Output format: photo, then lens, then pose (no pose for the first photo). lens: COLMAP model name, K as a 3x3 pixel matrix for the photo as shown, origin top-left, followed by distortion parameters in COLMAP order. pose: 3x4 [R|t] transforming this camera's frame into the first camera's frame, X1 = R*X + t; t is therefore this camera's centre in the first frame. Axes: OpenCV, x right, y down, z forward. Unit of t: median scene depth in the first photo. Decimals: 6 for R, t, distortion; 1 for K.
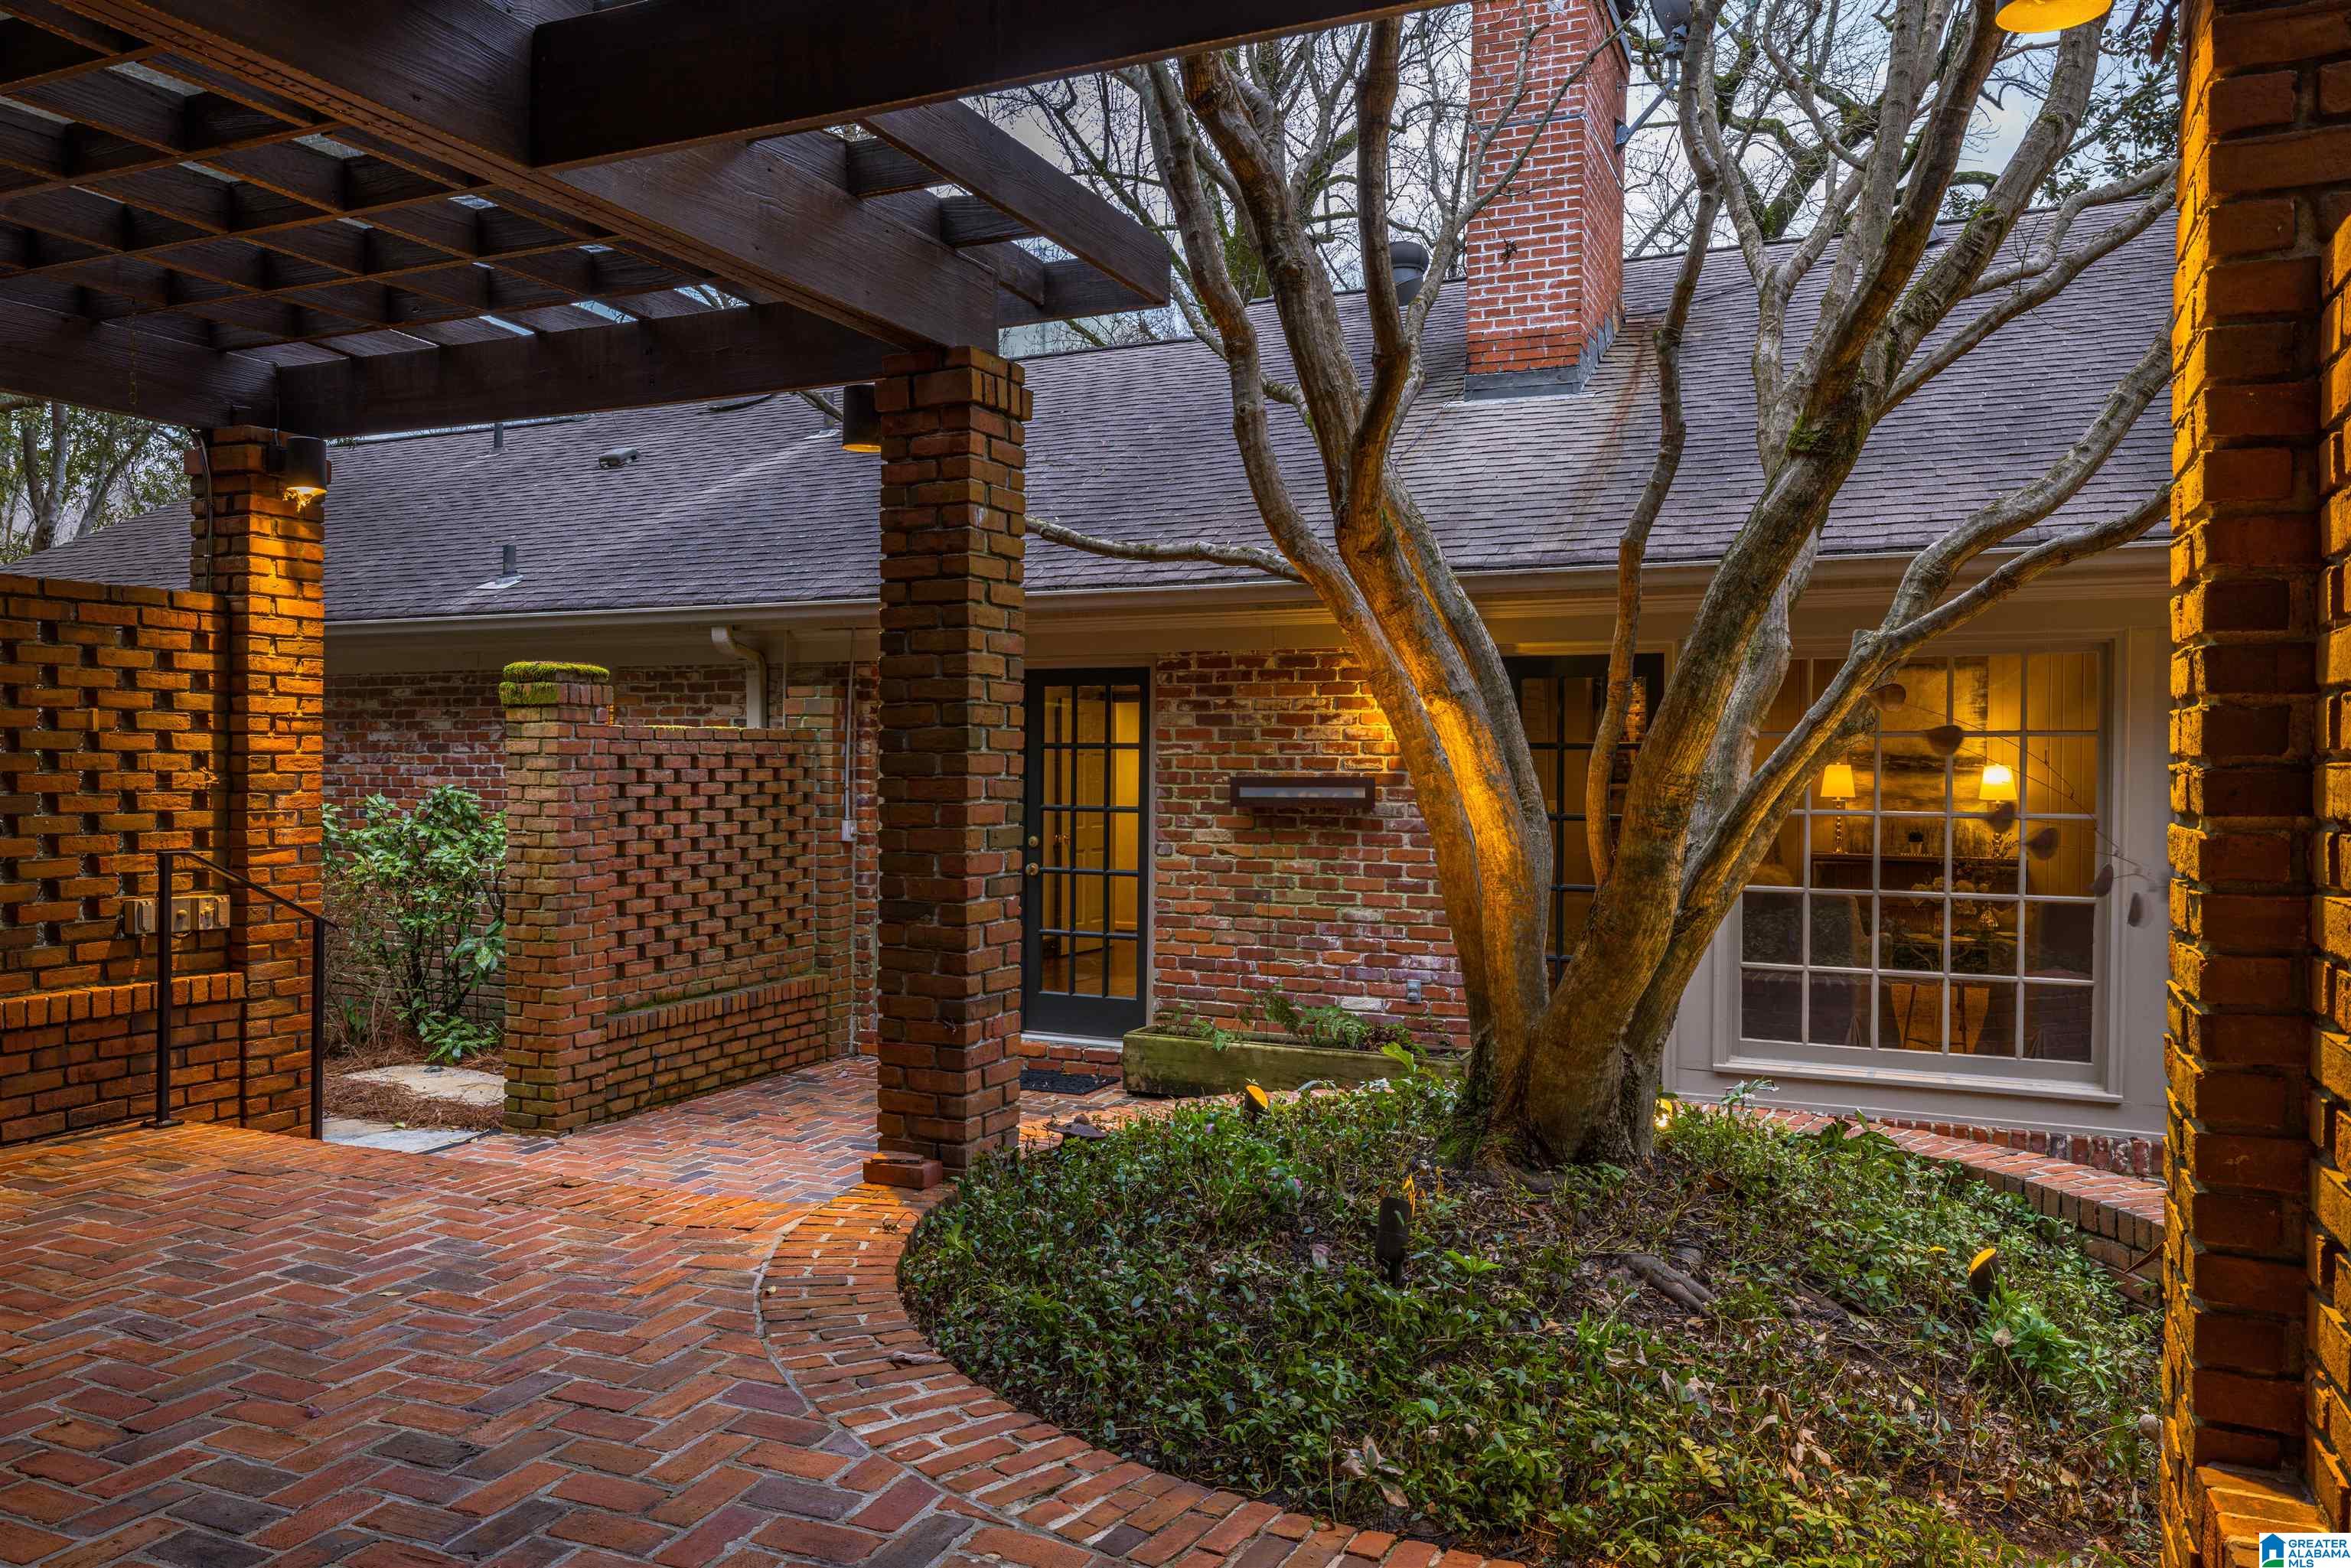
lens RADIAL K [[1658.3, 0, 1158.3], [0, 1658.3, 782.1], [0, 0, 1]] dist [-0.008696, 0.008034]
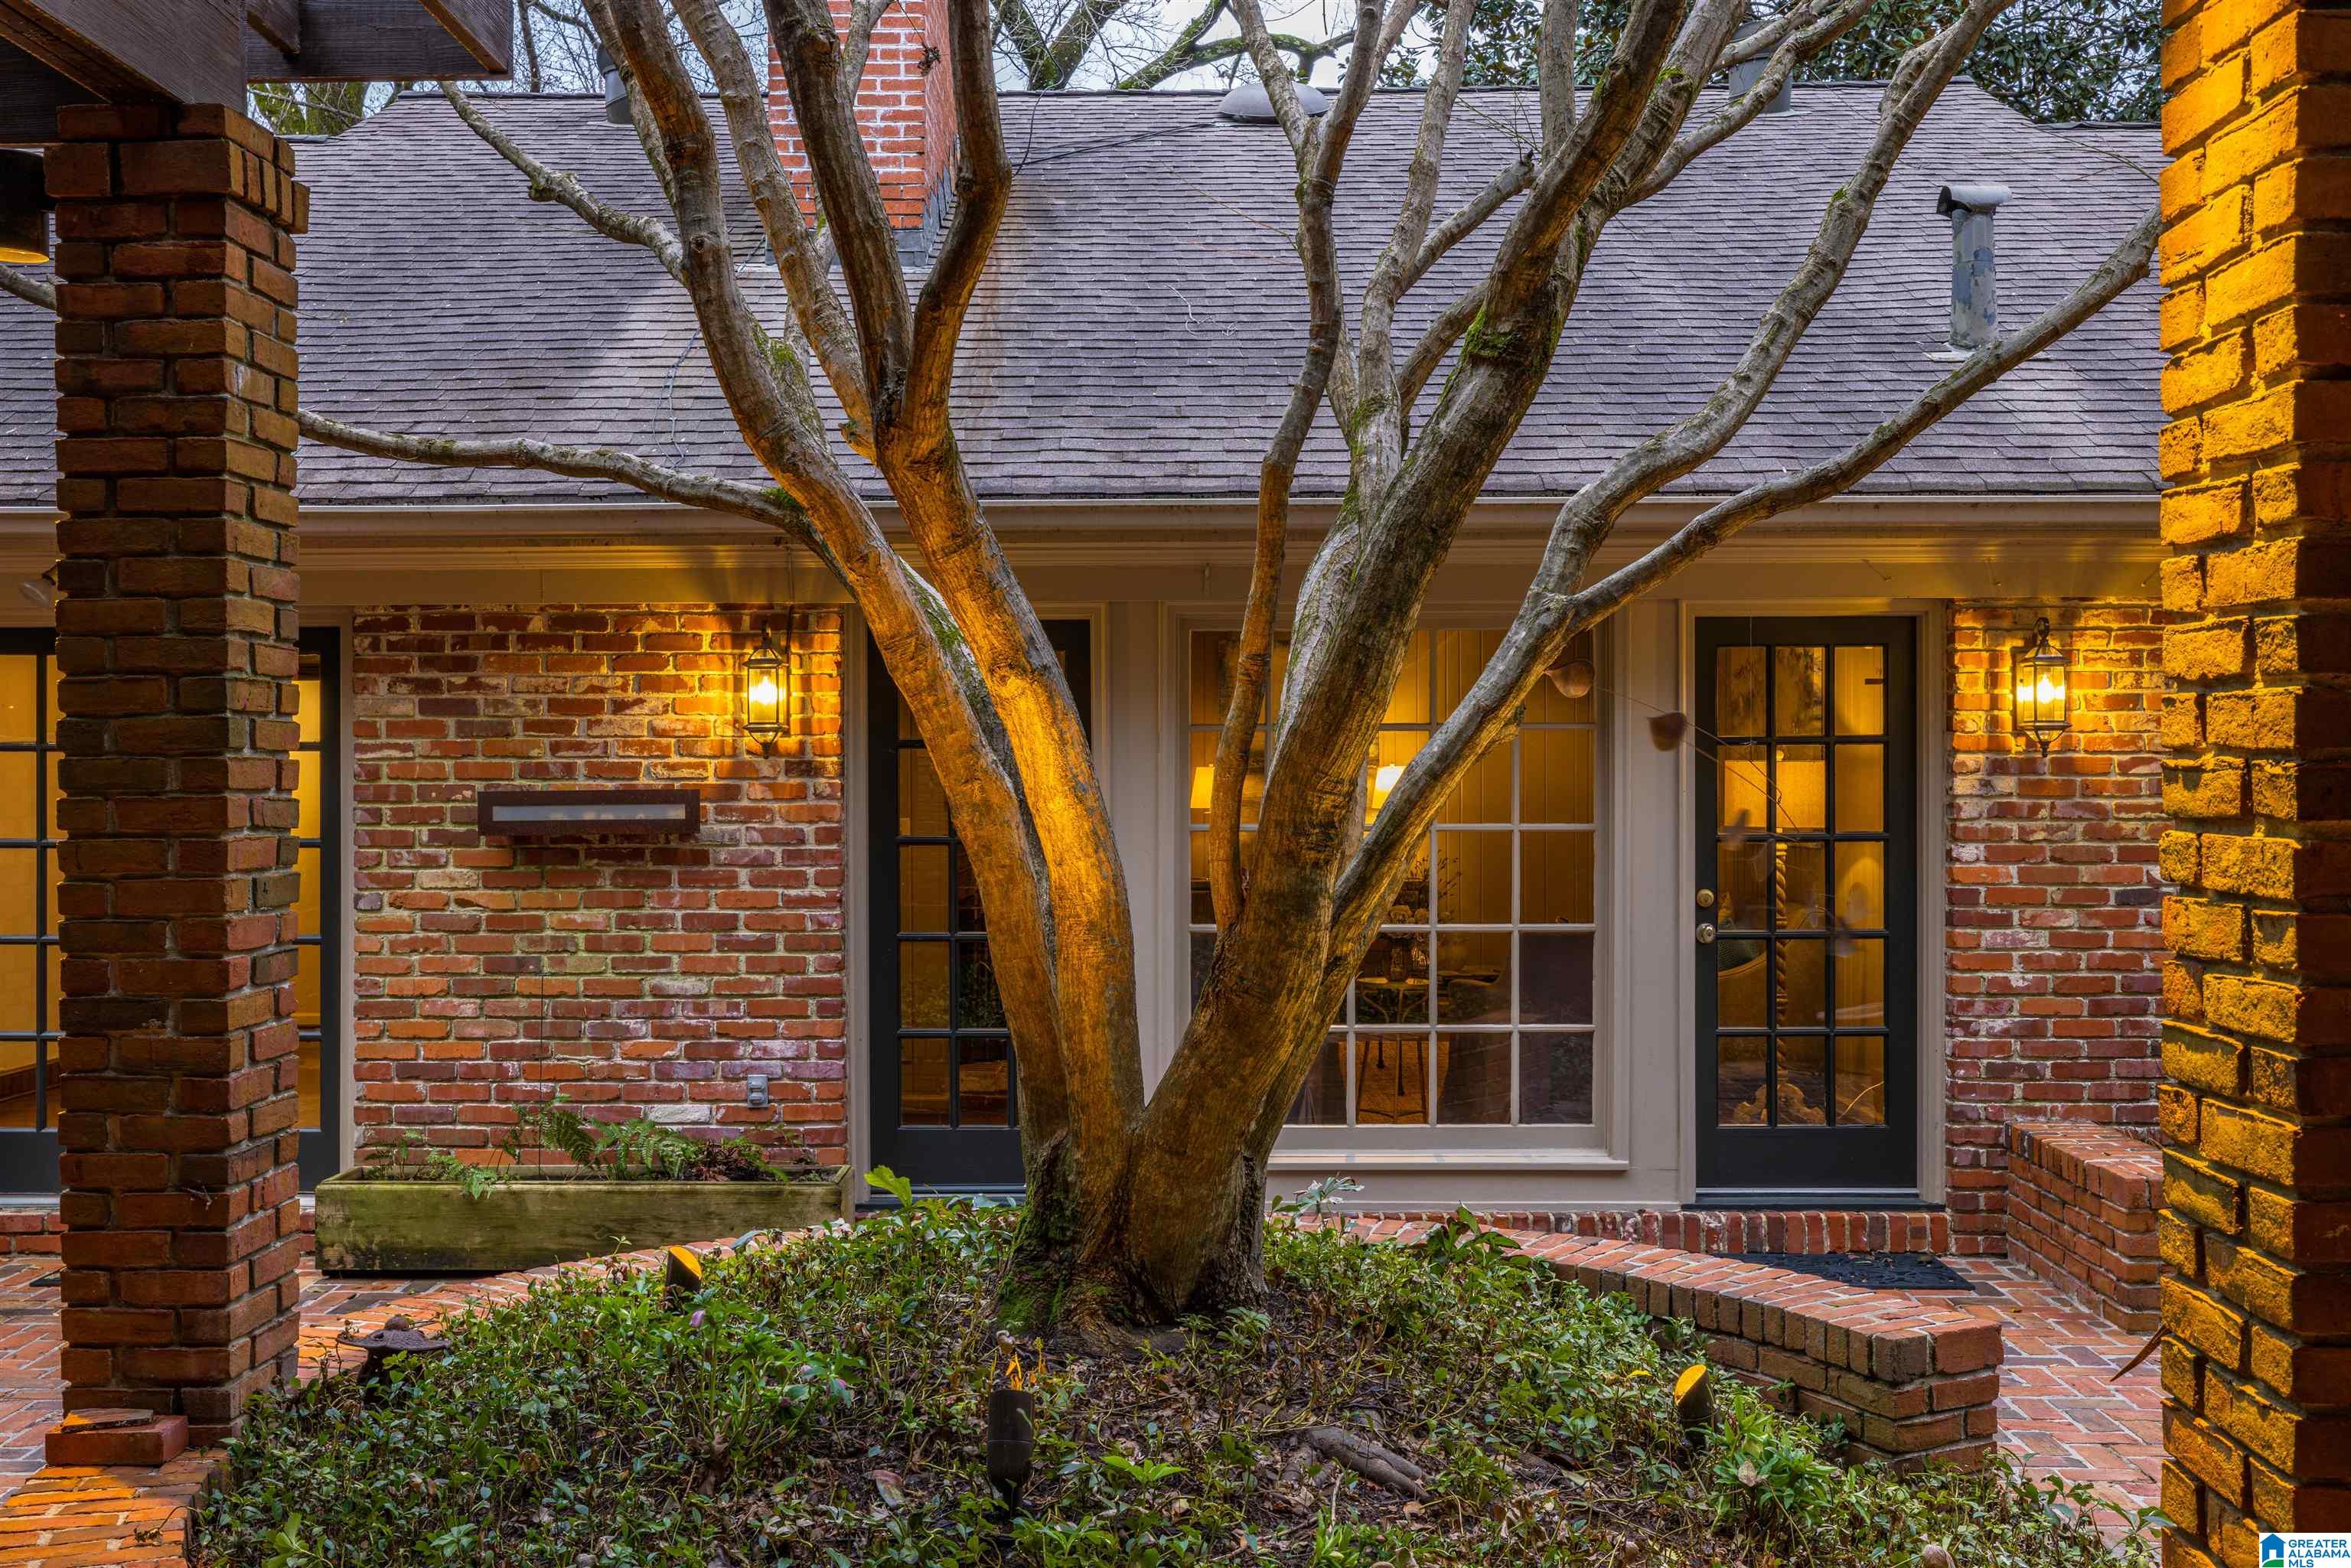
lens RADIAL K [[2269.8, 0, 1168.5], [0, 2269.8, 793.0], [0, 0, 1]] dist [0.001573, 0.000000]
pose [[0.913931, -0.012209, 0.405686, -0.104617], [0.012625, 0.999919, 0.001650, -0.000671], [-0.405673, 0.003614, 0.914011, 0.056491]]
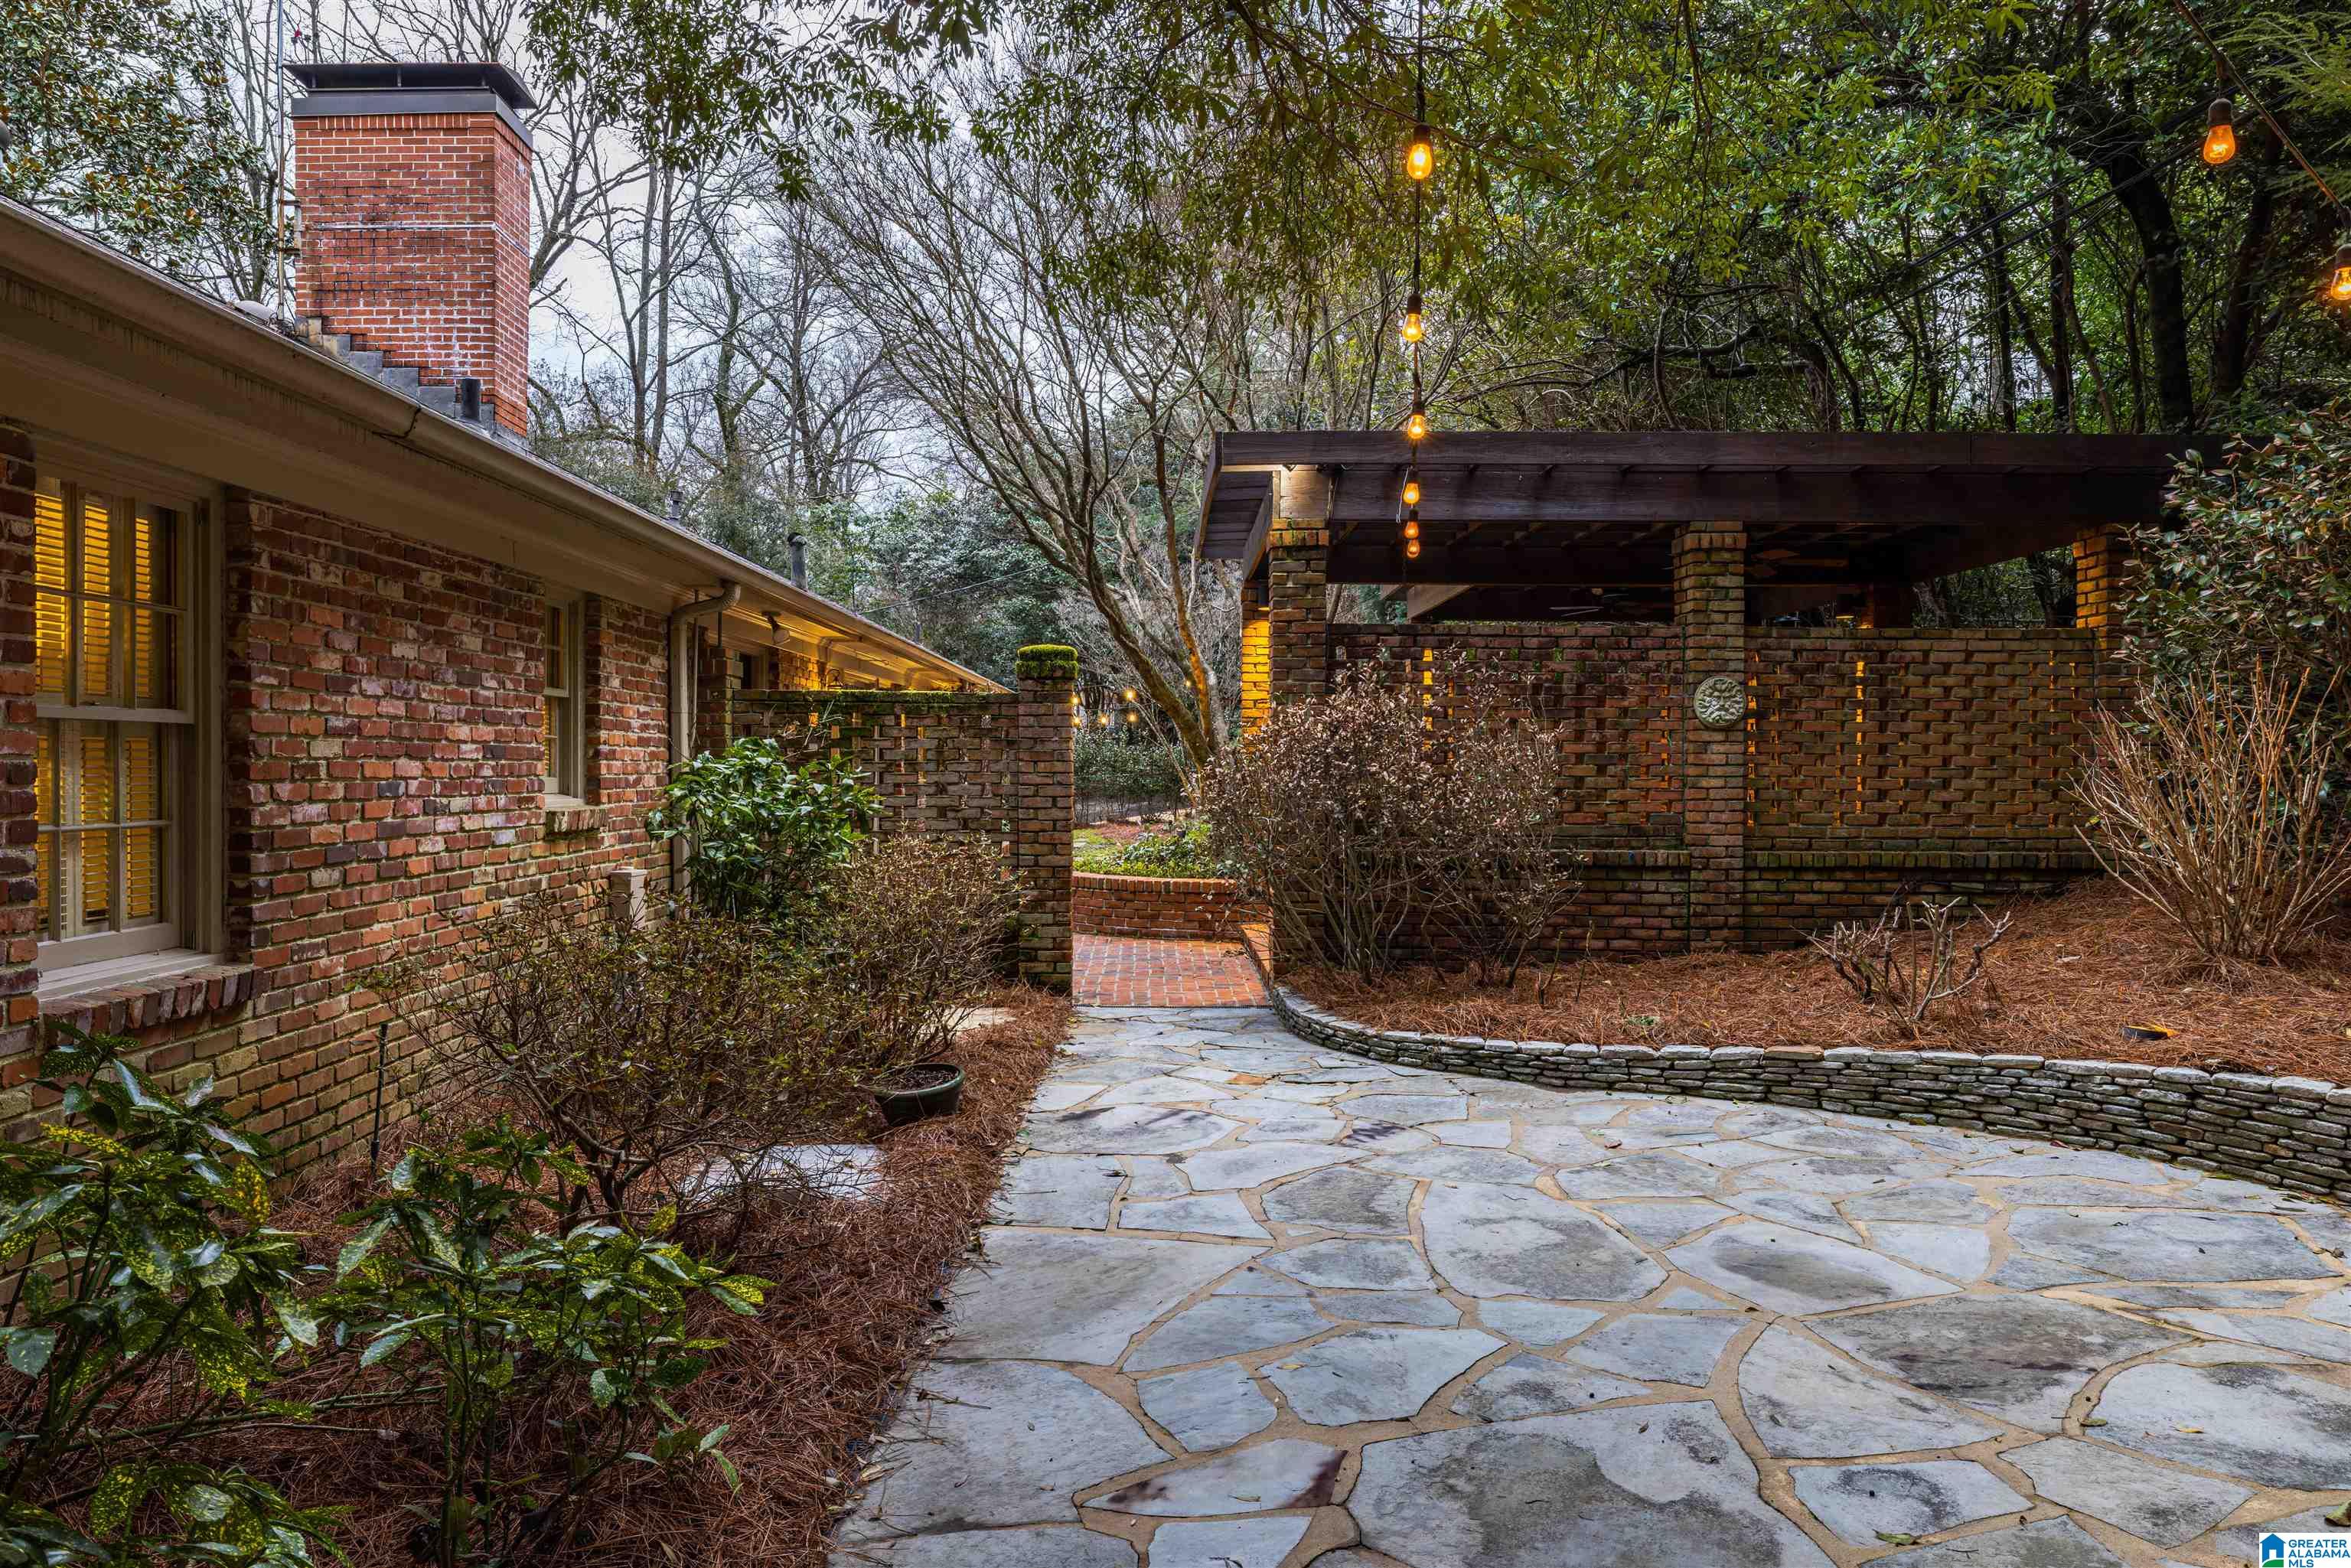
lens RADIAL K [[1560.3, 0, 1158.7], [0, 1560.3, 778.4], [0, 0, 1]] dist [-0.001954, 0.001181]
pose [[-0.413601, -0.017848, 0.910283, -1.941616], [0.002155, 0.999786, 0.020582, 0.009394], [-0.910456, 0.010475, -0.413474, 1.810323]]
